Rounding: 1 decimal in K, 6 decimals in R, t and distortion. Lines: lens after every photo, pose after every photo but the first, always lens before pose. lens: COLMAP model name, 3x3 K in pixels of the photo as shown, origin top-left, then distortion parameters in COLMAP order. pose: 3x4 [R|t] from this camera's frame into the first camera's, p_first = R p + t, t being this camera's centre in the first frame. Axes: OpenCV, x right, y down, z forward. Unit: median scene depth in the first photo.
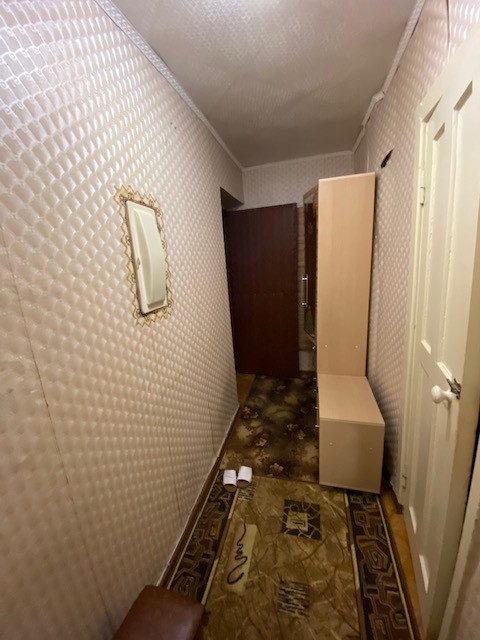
lens RADIAL K [[260.2, 0, 243.4], [0, 260.2, 319.9], [0, 0, 1]] dist [0.019084, -0.019838]
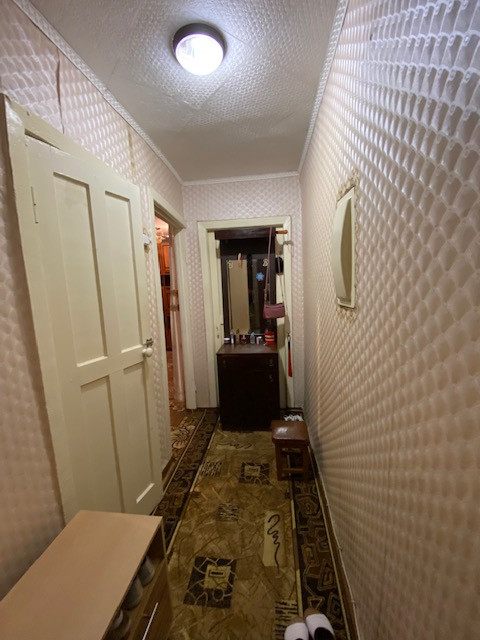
lens RADIAL K [[260.2, 0, 243.4], [0, 260.2, 319.9], [0, 0, 1]] dist [0.019084, -0.019838]
pose [[-0.984478, 0.129669, -0.118274, 0.121871], [0.078840, 0.928814, 0.362062, -0.319217], [0.156803, 0.347118, -0.924620, 1.600095]]
